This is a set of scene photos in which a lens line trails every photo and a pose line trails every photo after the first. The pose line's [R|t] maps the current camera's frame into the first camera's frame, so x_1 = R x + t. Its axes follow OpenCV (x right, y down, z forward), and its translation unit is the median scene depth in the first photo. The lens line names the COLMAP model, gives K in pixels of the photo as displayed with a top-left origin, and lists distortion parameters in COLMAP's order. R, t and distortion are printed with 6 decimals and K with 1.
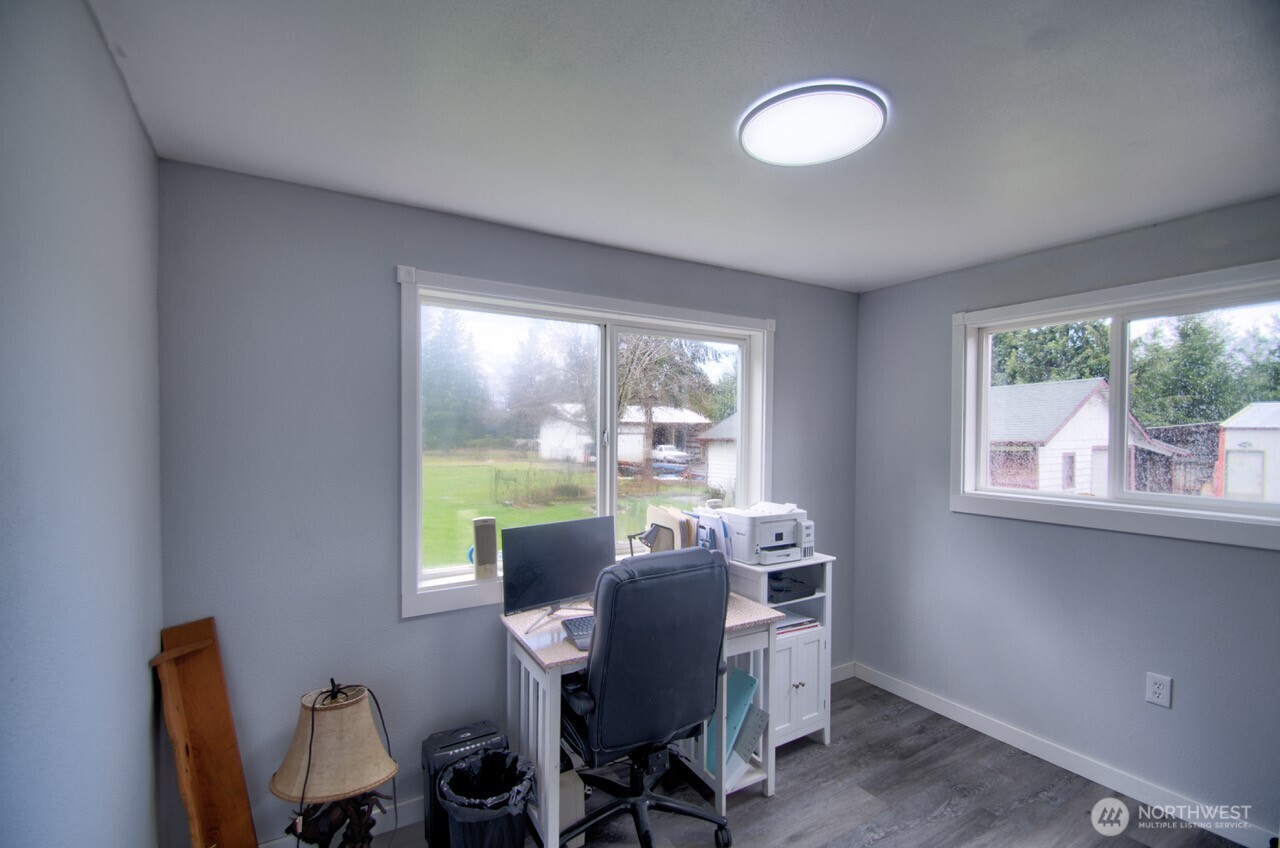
lens RADIAL K [[571.0, 0, 619.3], [0, 571.0, 440.5], [0, 0, 1]] dist [0.011167, -0.017028]
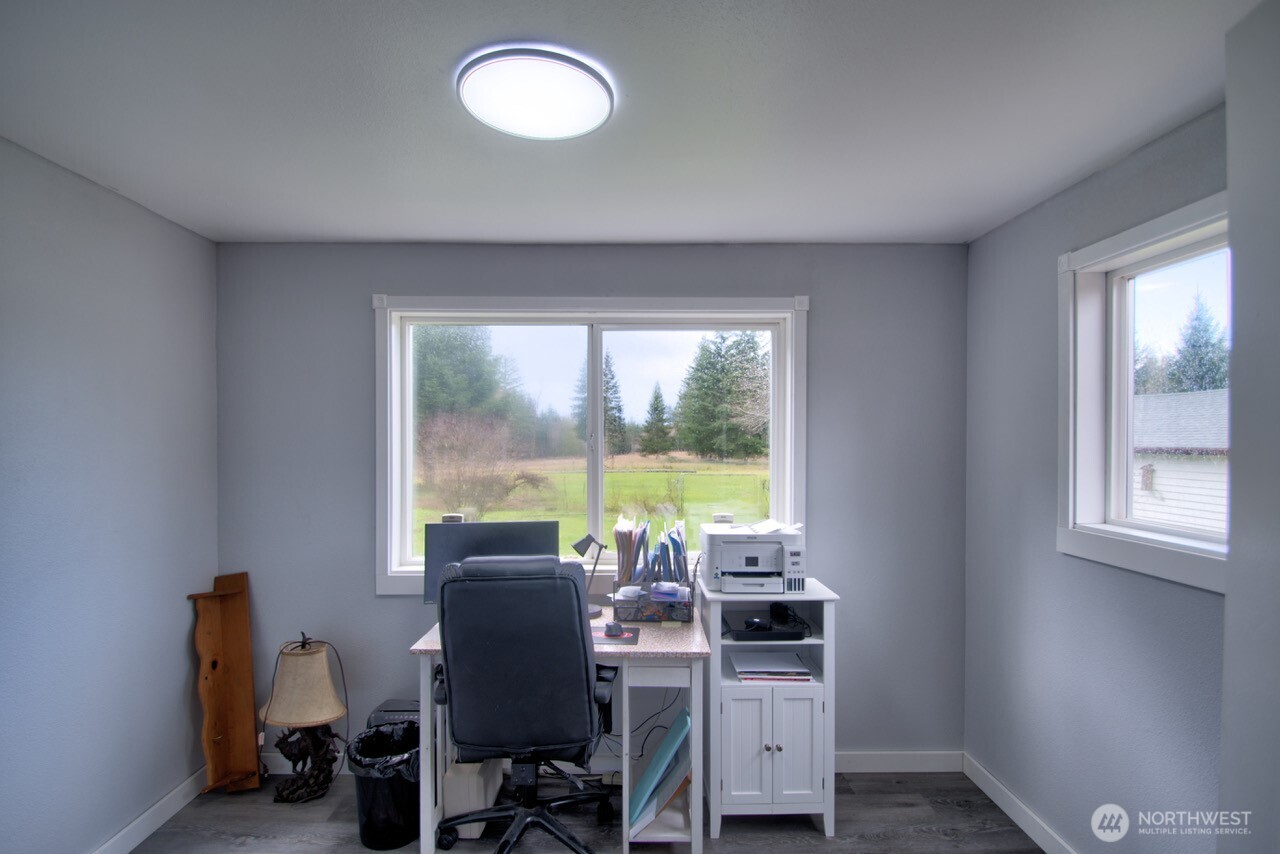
lens RADIAL K [[607.3, 0, 617.6], [0, 607.3, 441.1], [0, 0, 1]] dist [-0.000861, -0.000679]
pose [[0.860741, 0.001046, -0.509043, 0.553360], [-0.005304, 0.999962, -0.006915, 0.001796], [0.509016, 0.008652, 0.860714, 0.144749]]
